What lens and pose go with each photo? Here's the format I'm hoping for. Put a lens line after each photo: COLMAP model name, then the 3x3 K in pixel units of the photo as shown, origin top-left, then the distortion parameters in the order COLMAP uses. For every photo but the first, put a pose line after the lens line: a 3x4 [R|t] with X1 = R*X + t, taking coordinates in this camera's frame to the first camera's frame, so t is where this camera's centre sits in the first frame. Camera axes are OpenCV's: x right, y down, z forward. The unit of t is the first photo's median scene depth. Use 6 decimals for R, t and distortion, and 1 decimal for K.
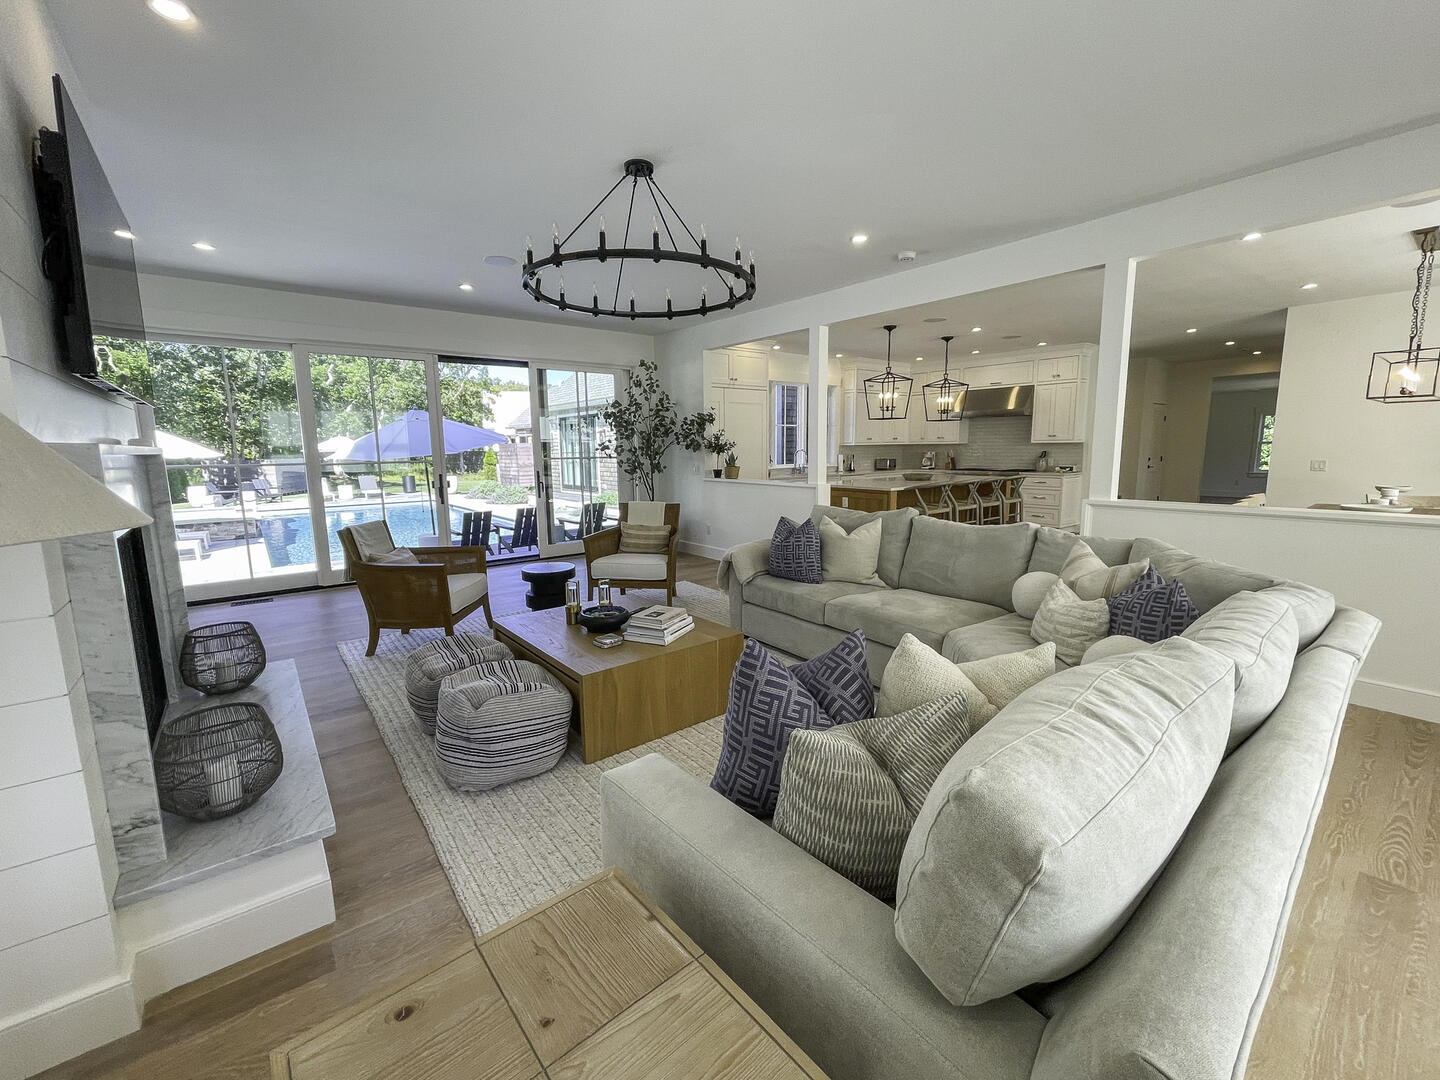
lens RADIAL K [[593.2, 0, 718.7], [0, 593.2, 533.0], [0, 0, 1]] dist [0.000939, 0.000433]
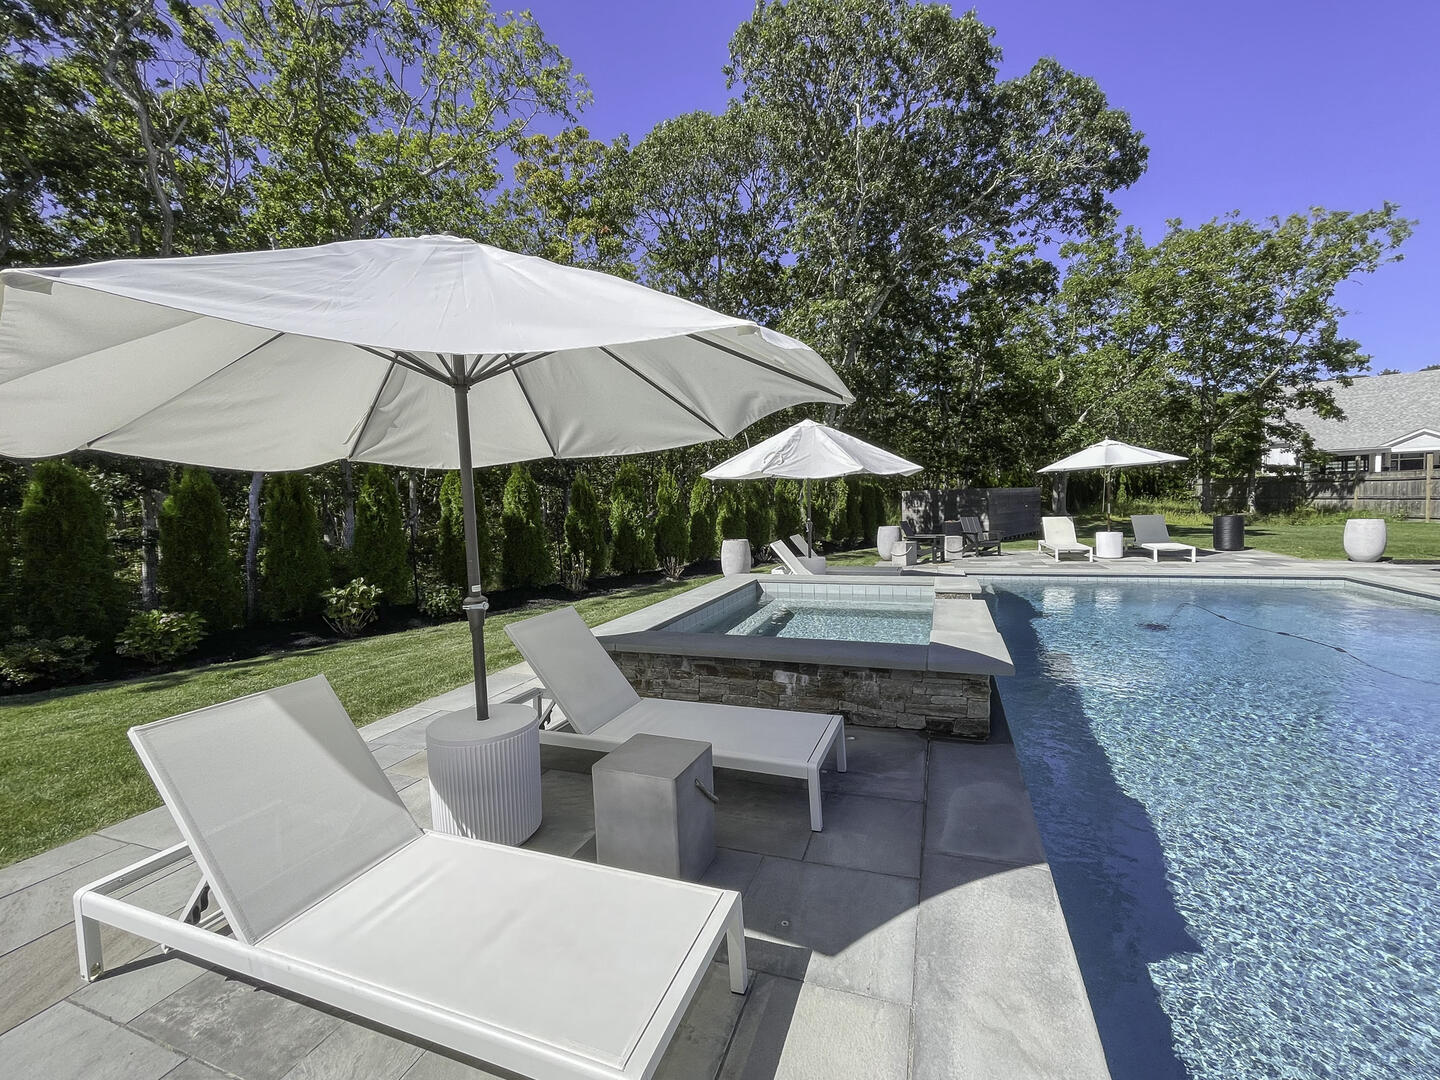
lens RADIAL K [[593.2, 0, 718.7], [0, 593.2, 533.0], [0, 0, 1]] dist [0.000939, 0.000433]
pose [[0.504537, 0.044281, -0.862254, -0.282545], [-0.093911, 0.995573, -0.003823, -0.035764], [0.858268, 0.082904, 0.506462, 0.352140]]
